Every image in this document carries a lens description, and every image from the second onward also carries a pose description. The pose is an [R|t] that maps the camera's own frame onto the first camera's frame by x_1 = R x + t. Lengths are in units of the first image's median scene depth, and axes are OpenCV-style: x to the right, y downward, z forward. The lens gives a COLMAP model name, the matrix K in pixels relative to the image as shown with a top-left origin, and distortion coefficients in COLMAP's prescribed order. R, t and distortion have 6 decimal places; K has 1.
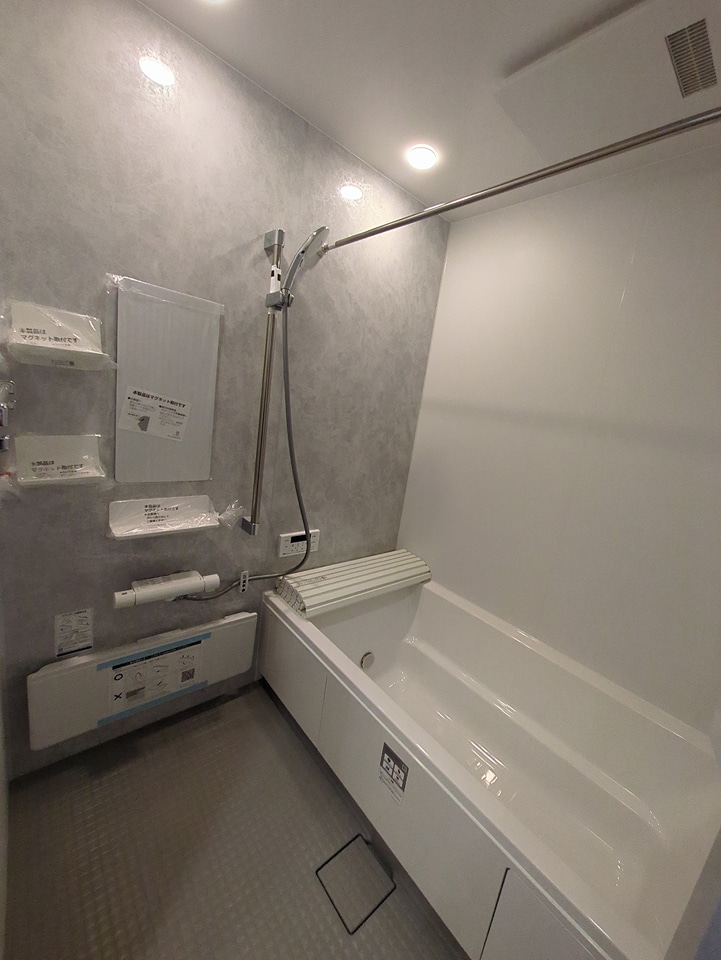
lens RADIAL K [[380.0, 0, 367.7], [0, 380.0, 477.8], [0, 0, 1]] dist [0.002806, -0.003503]
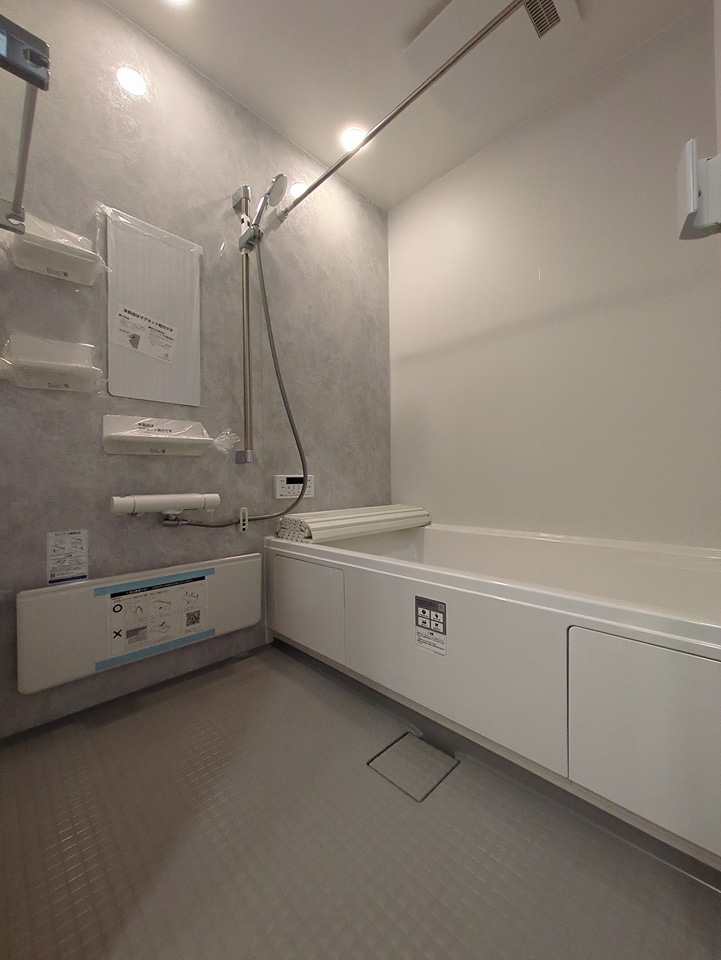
lens RADIAL K [[379.4, 0, 367.5], [0, 379.4, 477.0], [0, 0, 1]] dist [0.000015, -0.000156]
pose [[0.985028, -0.155560, 0.074308, -0.077257], [0.167308, 0.966542, -0.194435, 0.457707], [-0.041575, 0.203956, 0.978097, 0.019270]]
